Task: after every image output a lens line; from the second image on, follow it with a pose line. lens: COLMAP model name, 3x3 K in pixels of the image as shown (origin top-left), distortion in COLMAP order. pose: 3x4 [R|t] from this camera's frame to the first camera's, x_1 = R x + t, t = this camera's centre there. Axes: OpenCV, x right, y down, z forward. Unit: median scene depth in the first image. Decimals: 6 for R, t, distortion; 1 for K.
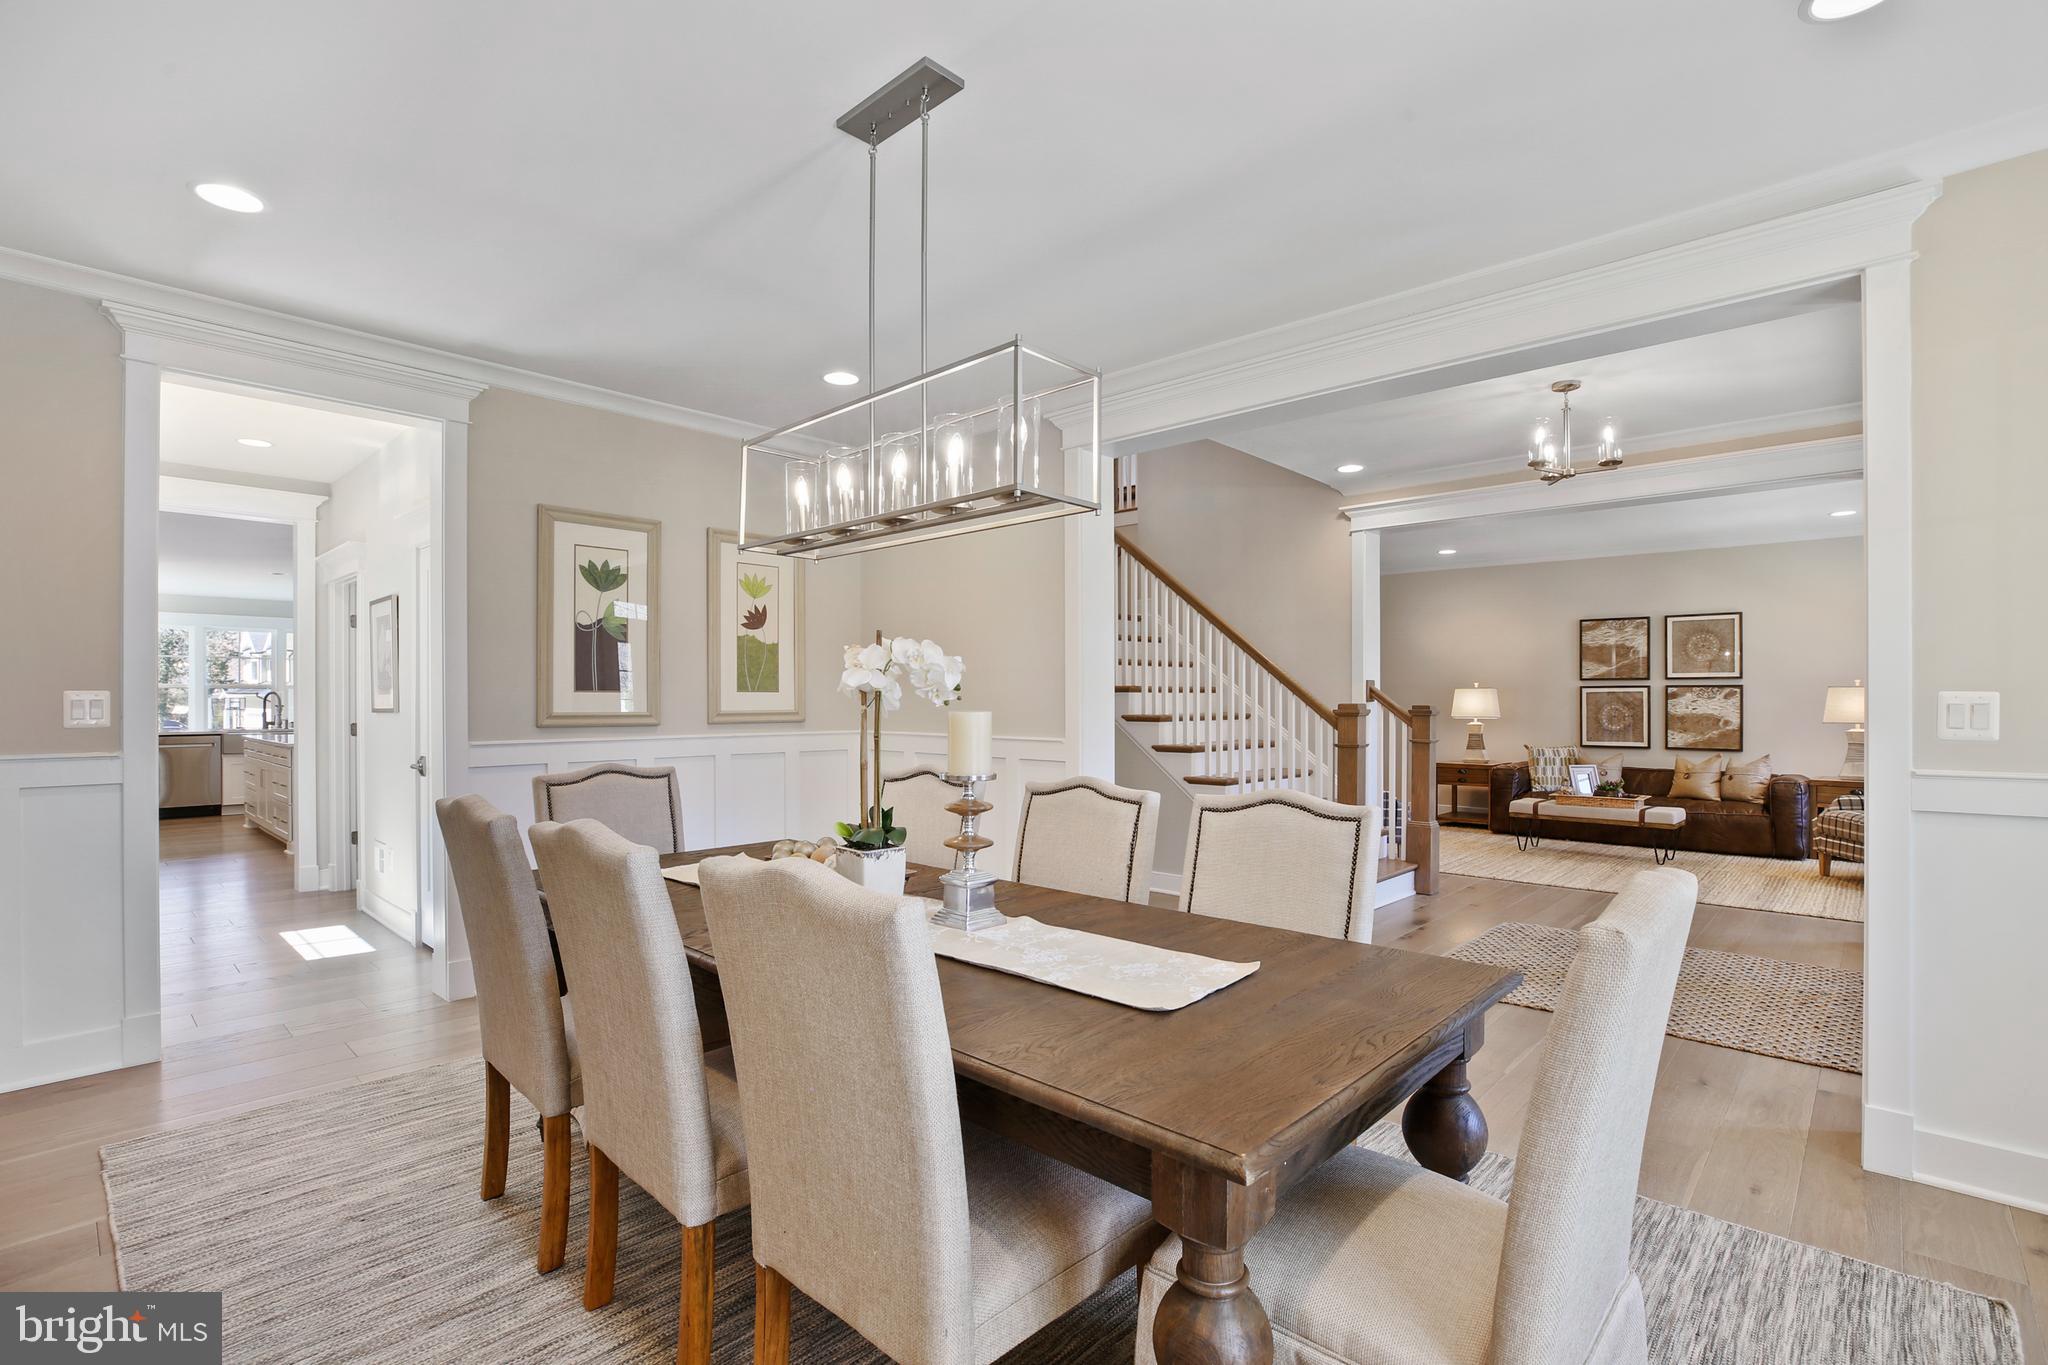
lens RADIAL K [[958.8, 0, 1024.0], [0, 958.8, 700.2], [0, 0, 1]] dist [-0.021568, 0.001205]
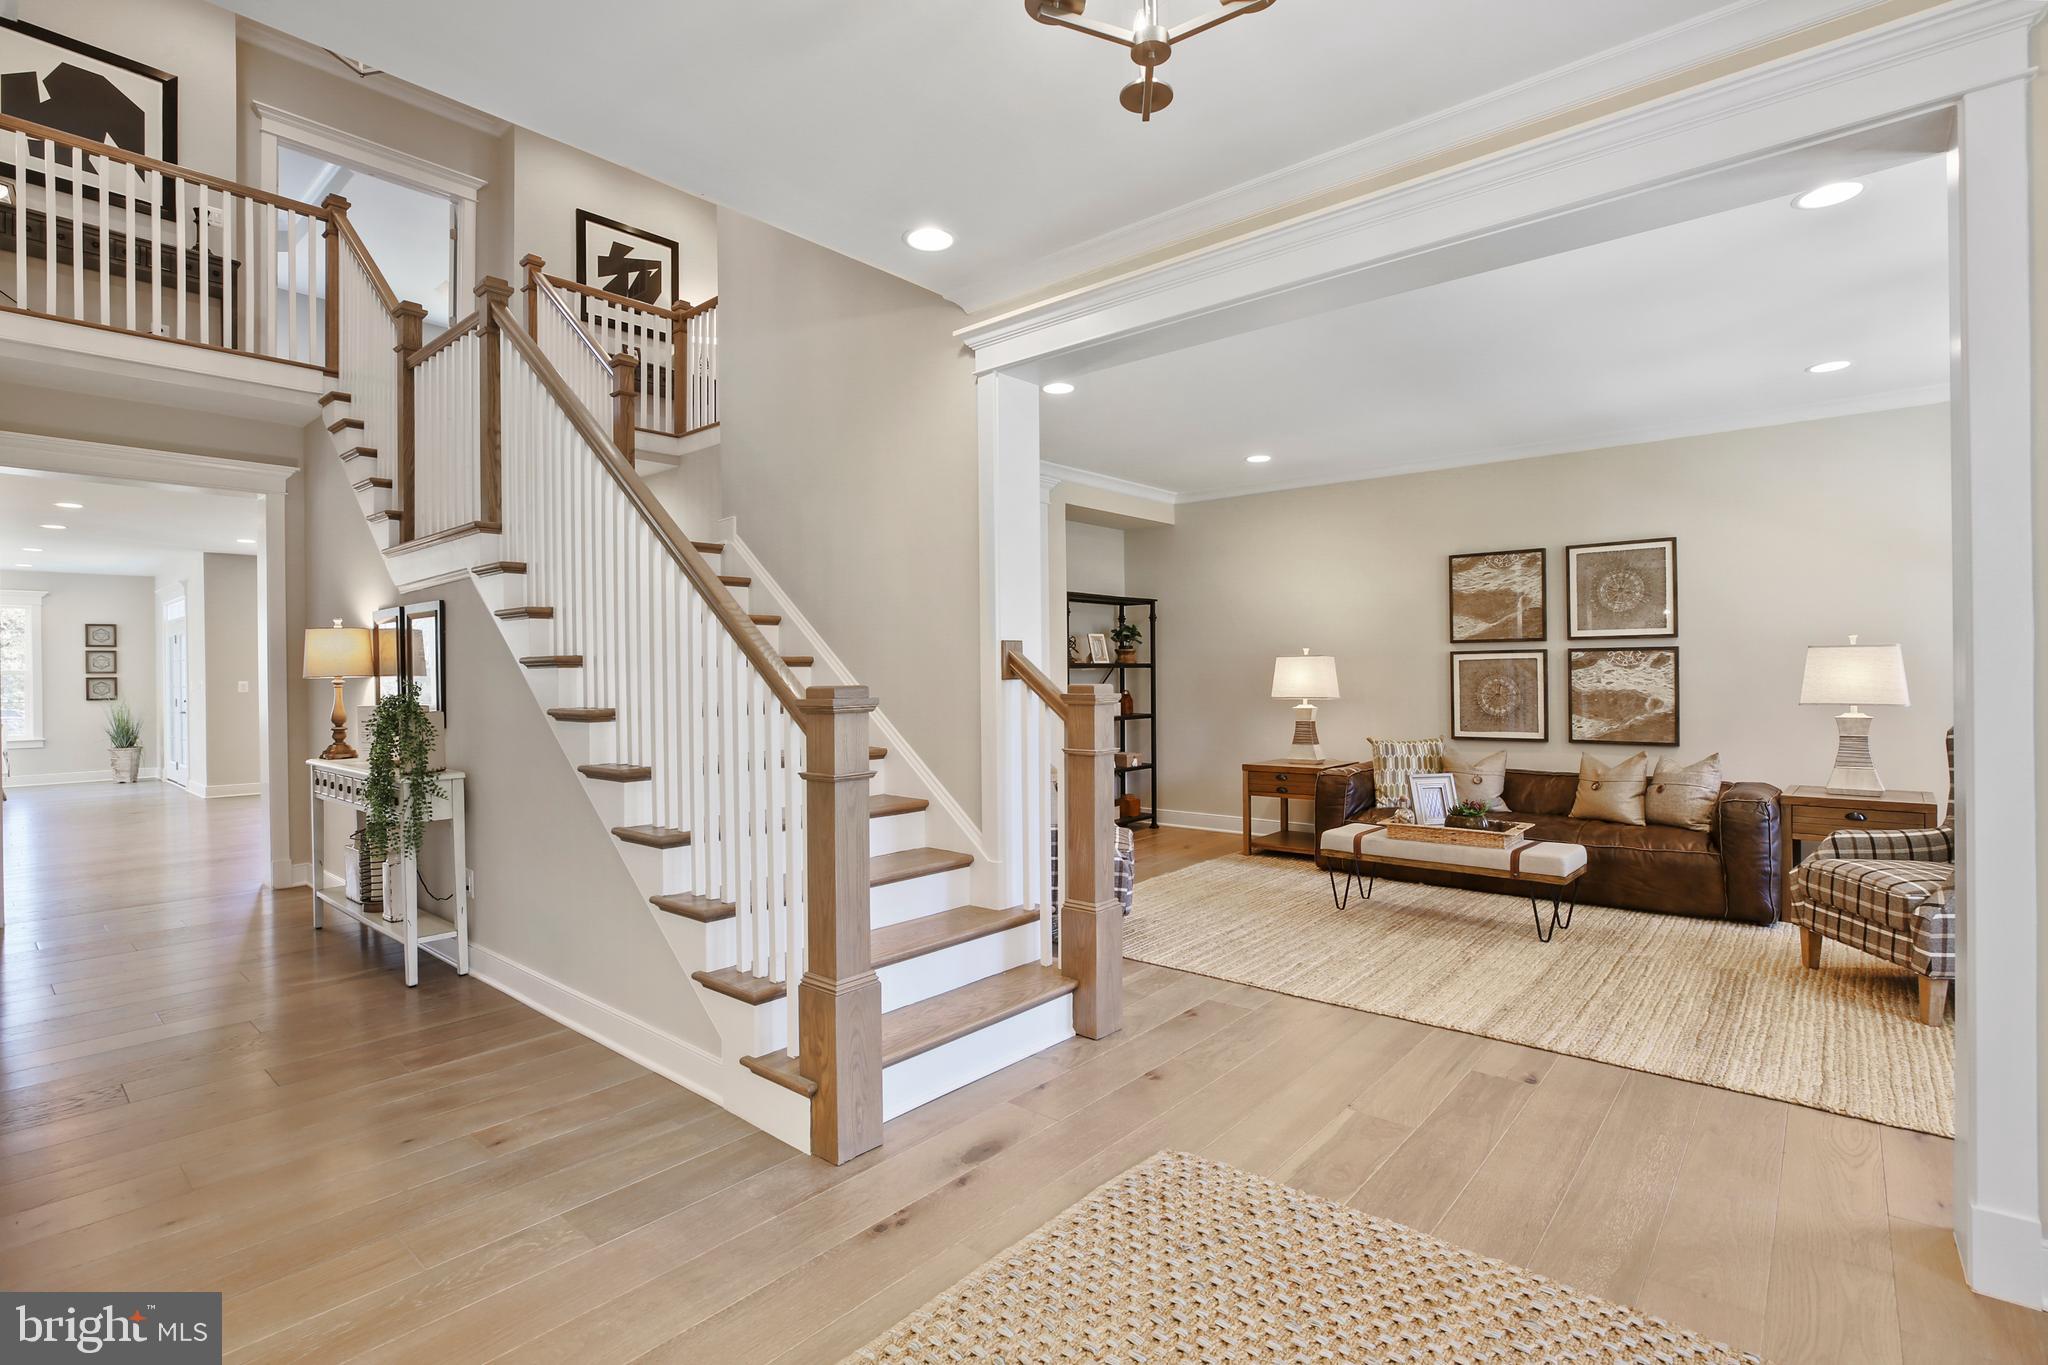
lens RADIAL K [[958.8, 0, 1030.7], [0, 958.8, 669.9], [0, 0, 1]] dist [-0.021568, 0.001205]
pose [[0.999229, -0.009956, 0.037976, 0.277349], [0.010188, 0.999931, -0.005904, -0.000299], [-0.037914, 0.006286, 0.999261, 0.348792]]
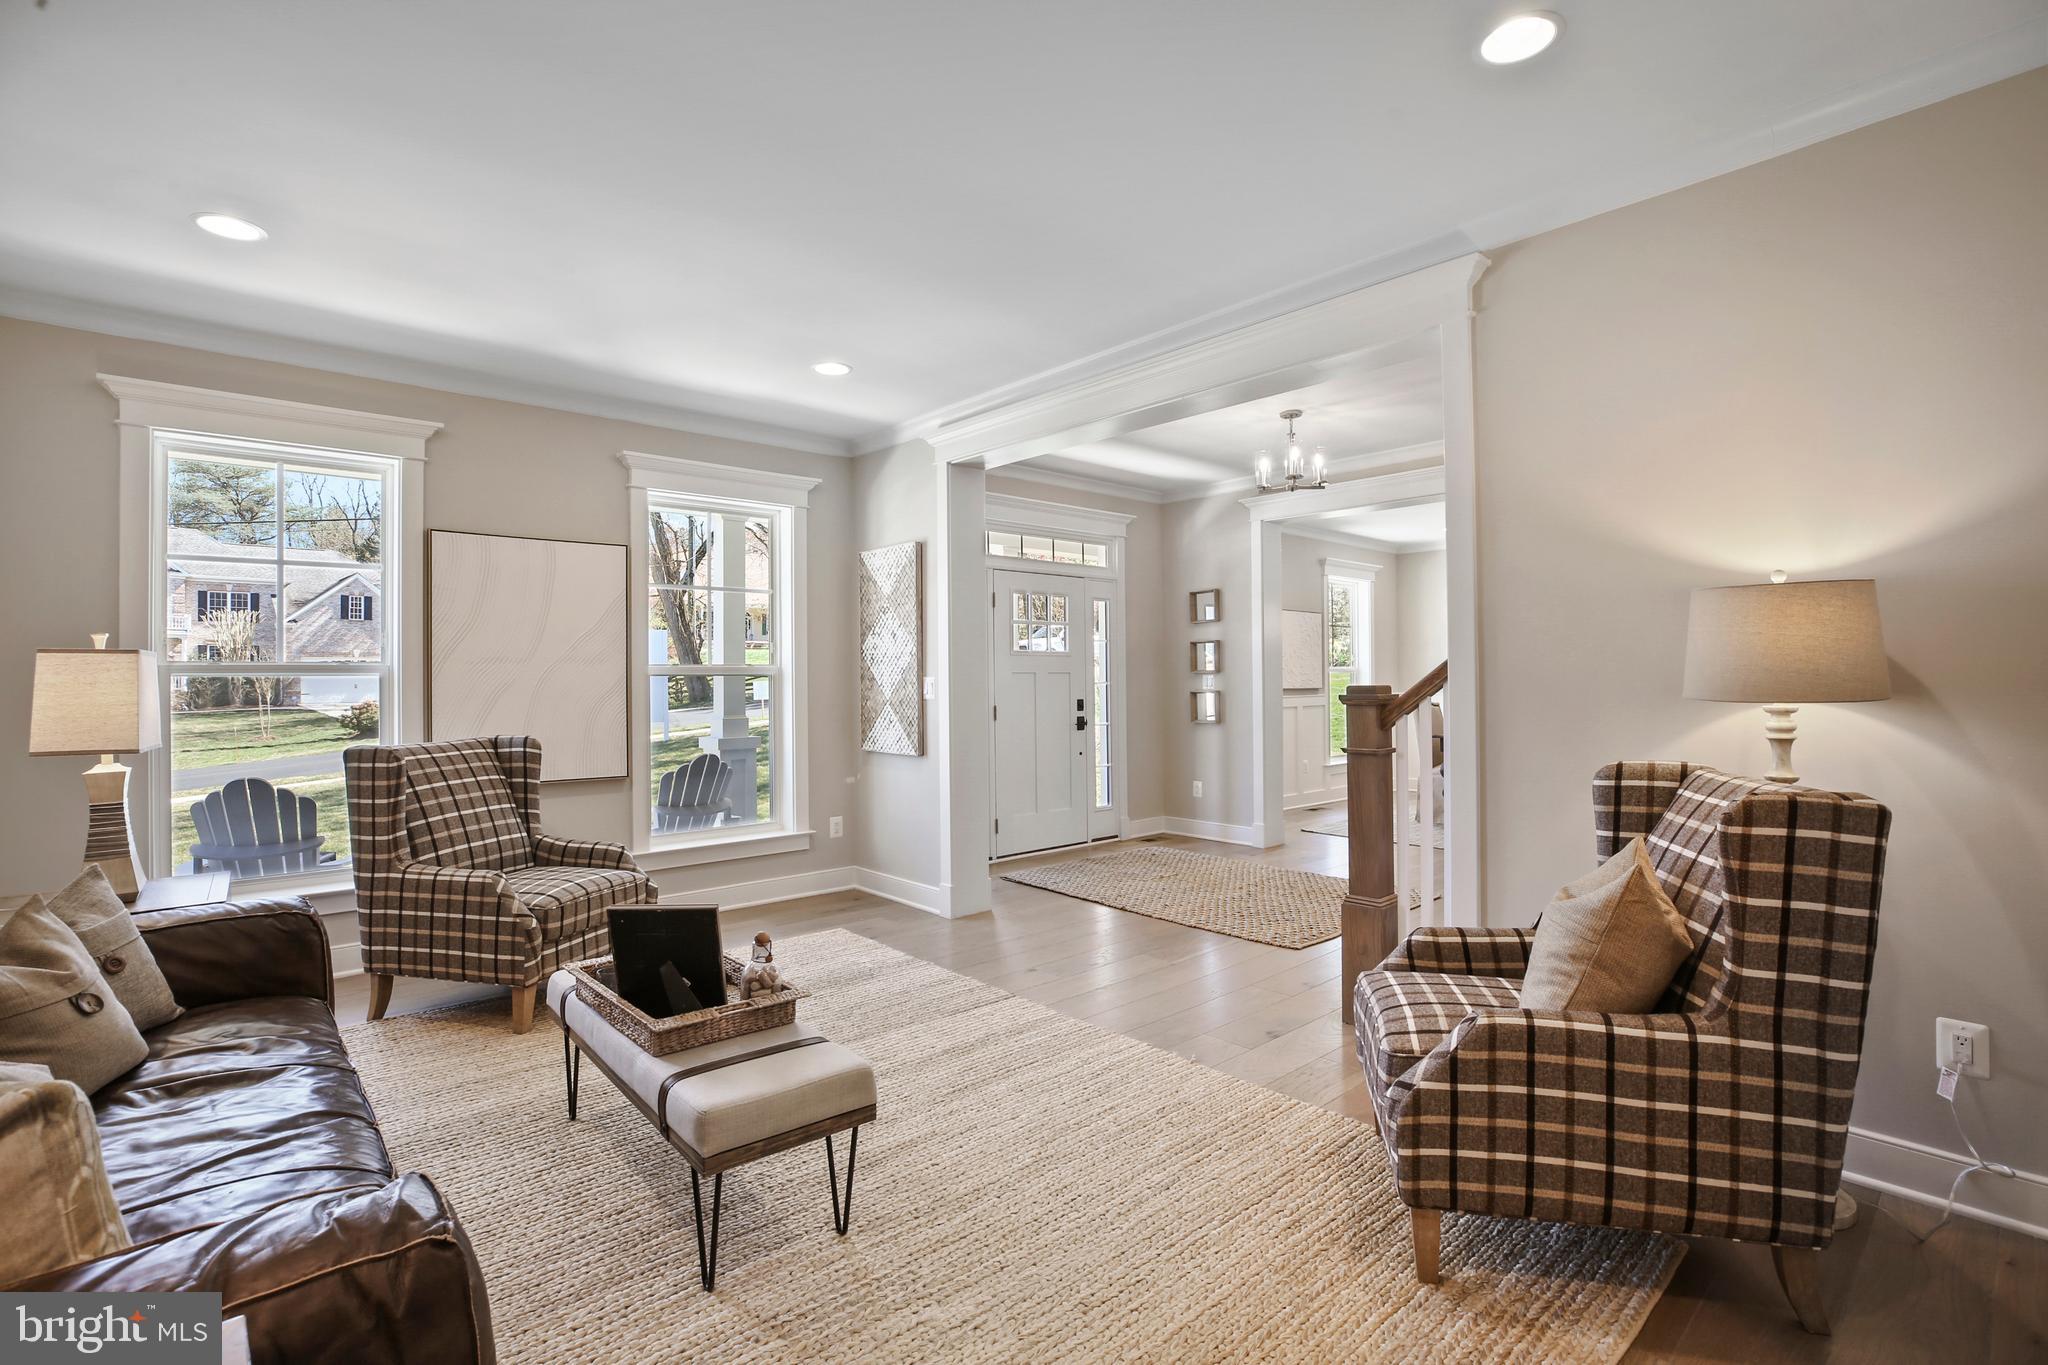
lens RADIAL K [[958.8, 0, 1022.8], [0, 958.8, 684.5], [0, 0, 1]] dist [-0.021568, 0.001205]
pose [[0.103348, 0.011432, 0.994580, 0.234761], [0.004759, 0.999917, -0.011988, 0.003181], [-0.994634, 0.005972, 0.103285, 0.767019]]
